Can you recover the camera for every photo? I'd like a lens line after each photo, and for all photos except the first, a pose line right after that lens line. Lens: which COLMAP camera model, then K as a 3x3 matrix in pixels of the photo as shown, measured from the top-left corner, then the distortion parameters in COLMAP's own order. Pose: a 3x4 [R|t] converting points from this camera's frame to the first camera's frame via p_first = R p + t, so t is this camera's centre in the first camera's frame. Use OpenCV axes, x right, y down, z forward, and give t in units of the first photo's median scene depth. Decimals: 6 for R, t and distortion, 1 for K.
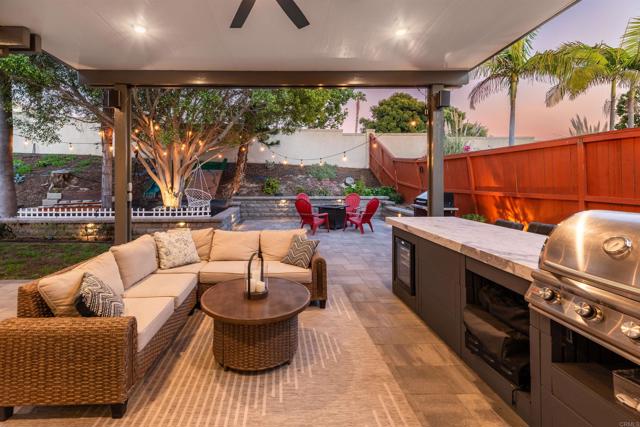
lens RADIAL K [[295.4, 0, 290.5], [0, 295.4, 182.3], [0, 0, 1]] dist [0.002051, -0.000043]
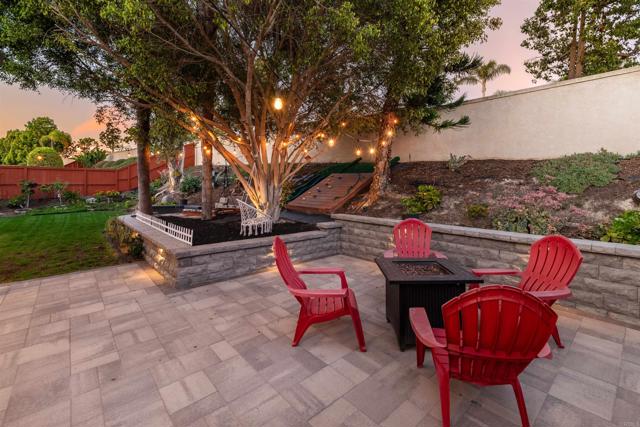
lens RADIAL K [[289.7, 0, 318.9], [0, 289.7, 188.4], [0, 0, 1]] dist [0.015043, 0.000153]
pose [[0.639937, 0.011925, -0.768334, 0.289307], [-0.014543, 0.999888, 0.003406, -0.008288], [0.768289, 0.008994, 0.640039, 0.628850]]
